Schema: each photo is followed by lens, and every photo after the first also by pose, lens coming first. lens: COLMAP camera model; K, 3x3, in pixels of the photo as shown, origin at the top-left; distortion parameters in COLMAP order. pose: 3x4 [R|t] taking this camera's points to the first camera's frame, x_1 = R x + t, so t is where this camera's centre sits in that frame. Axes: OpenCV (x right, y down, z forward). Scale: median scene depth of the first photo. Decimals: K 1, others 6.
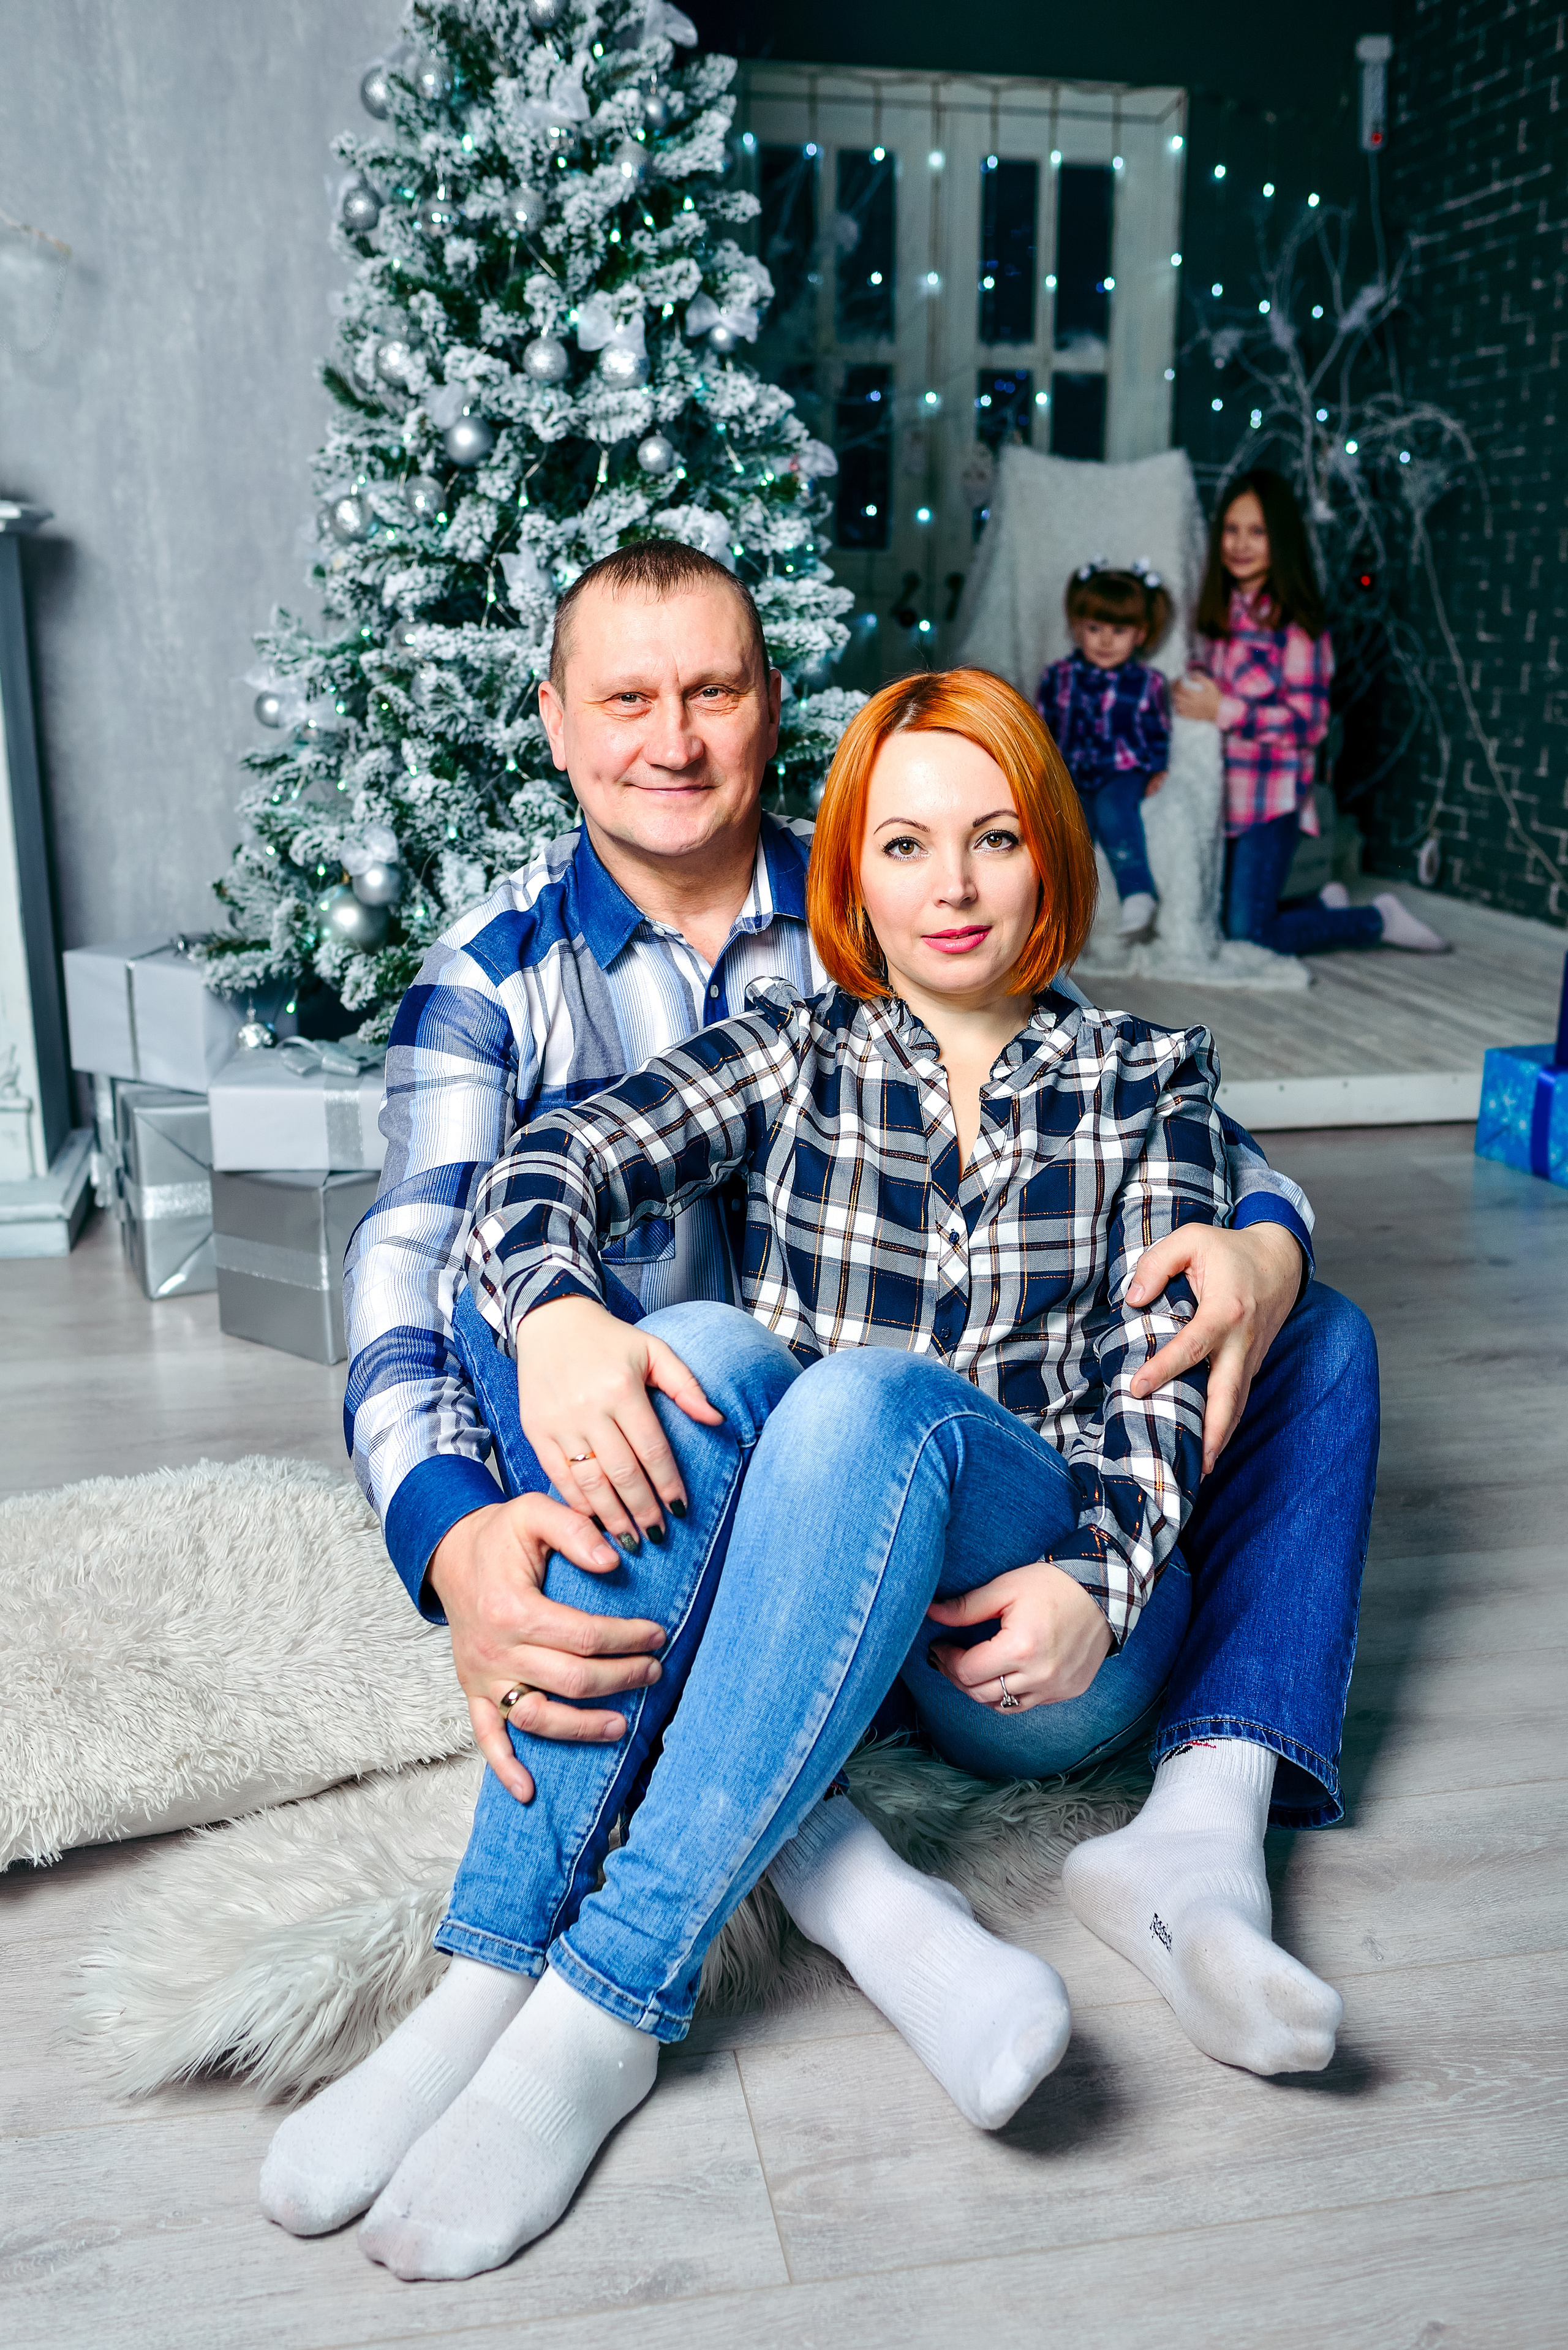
lens RADIAL K [[2109.3, 0, 781.7], [0, 2109.3, 1265.7], [0, 0, 1]] dist [-0.073076, 0.063377]
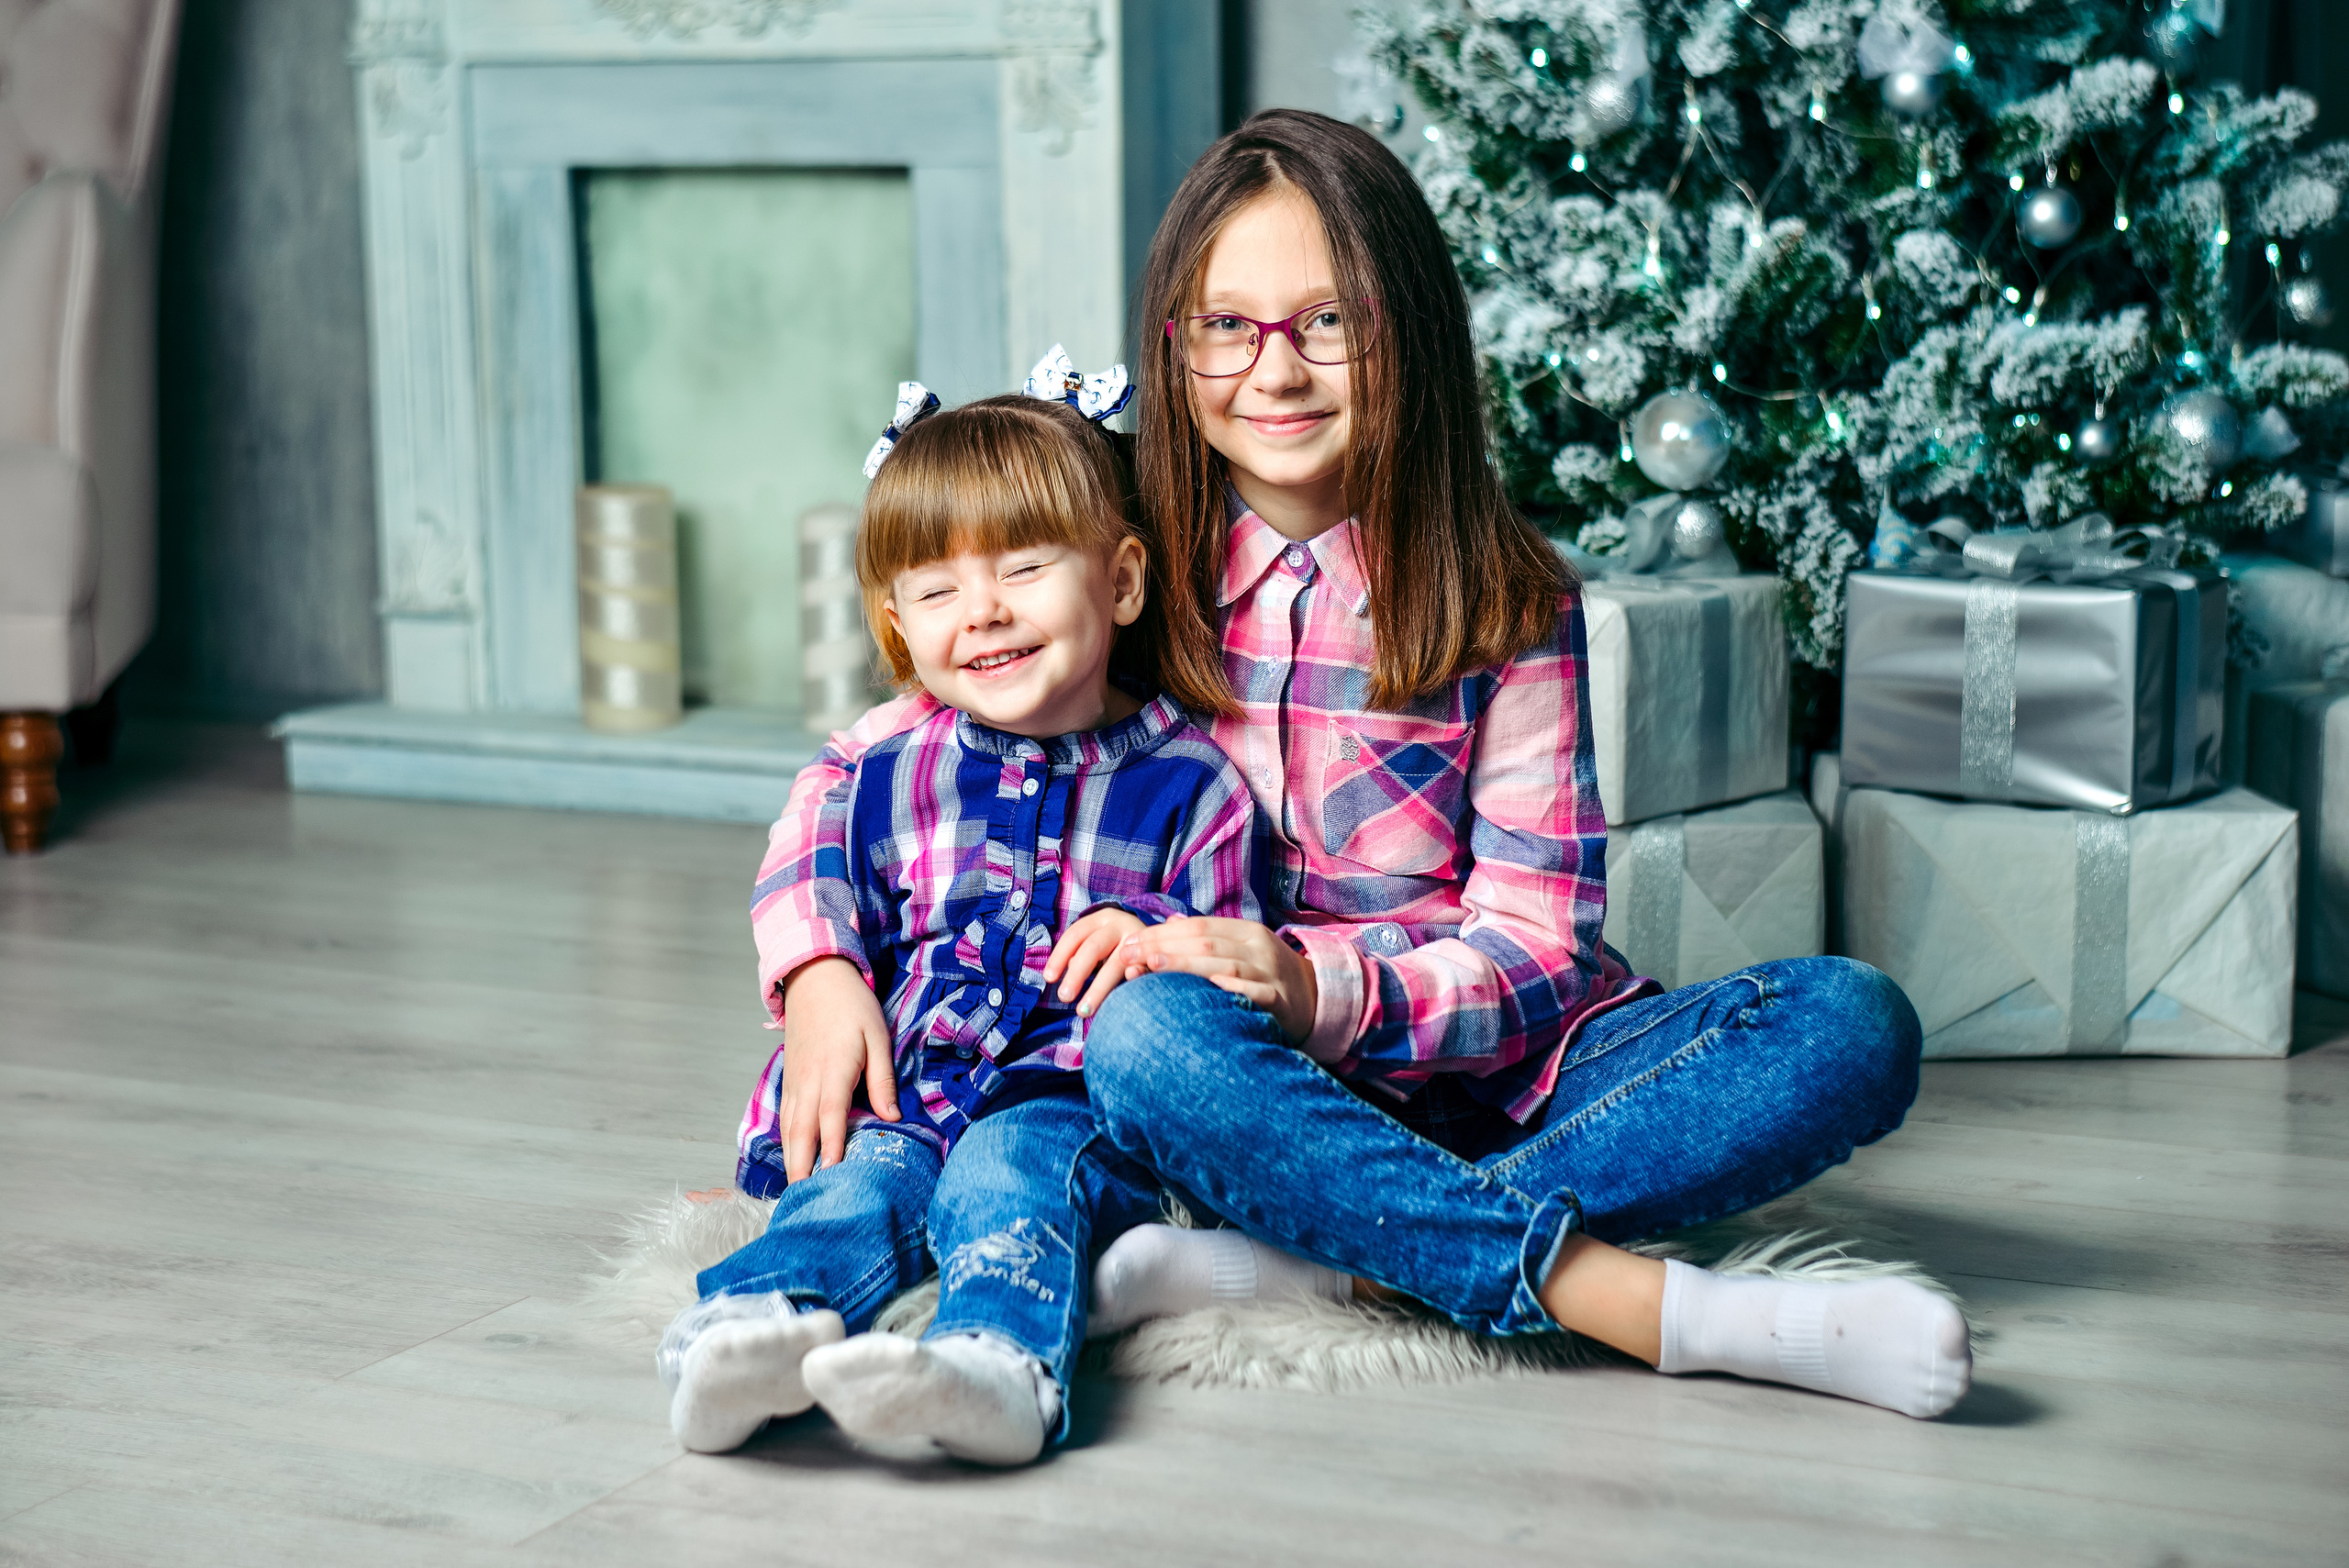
lens RADIAL K [[4059.0, 0, 1174.5], [0, 4059.0, 784.0], [0, 0, 1]] dist [0.022223, -0.039268]
pose [[0.812911, 0.077265, -0.577240, 0.572427], [-0.169851, 0.979525, -0.108084, 0.141492], [0.557070, 0.185907, 0.809390, -0.155613]]
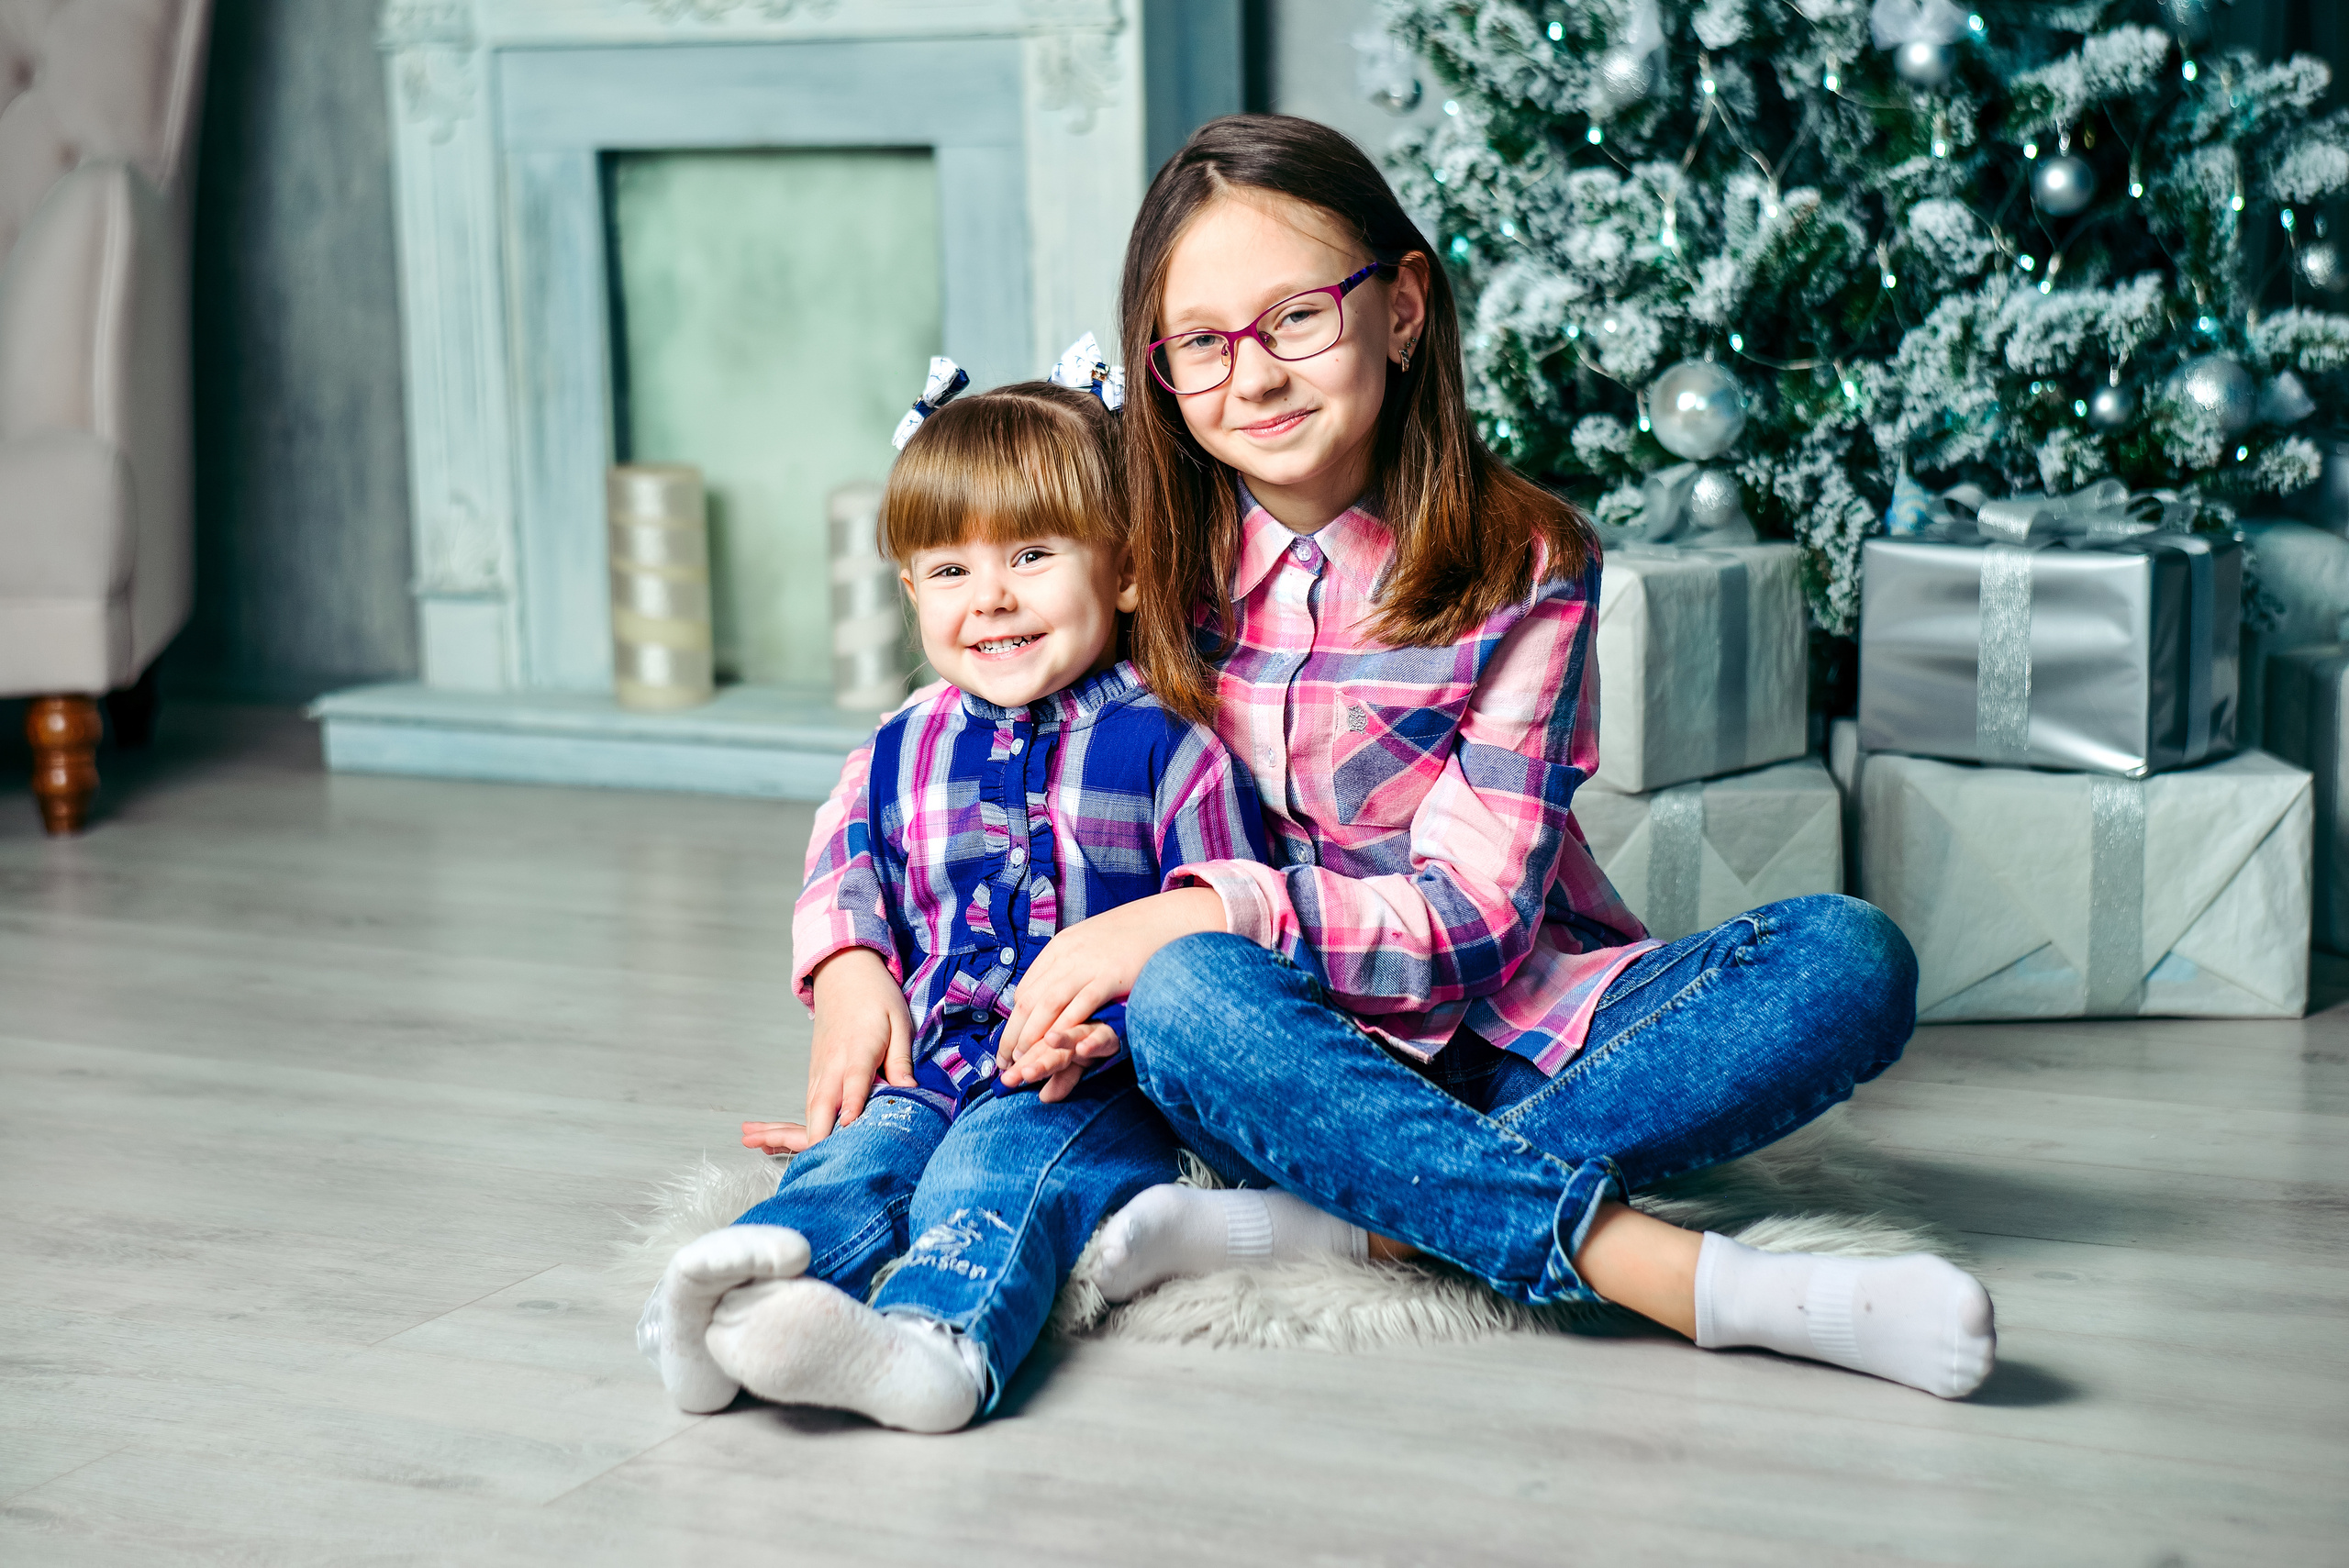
lens RADIAL K [[4059.0, 0, 1174.5], [0, 4059.0, 784.0], [0, 0, 1]] dist [0.022223, -0.039268]
pose [[0.807319, 0.073924, -0.585467, 0.585206], [-0.162947, 0.981476, -0.100767, 0.143569], [0.567172, 0.176751, 0.804409, -0.161919]]
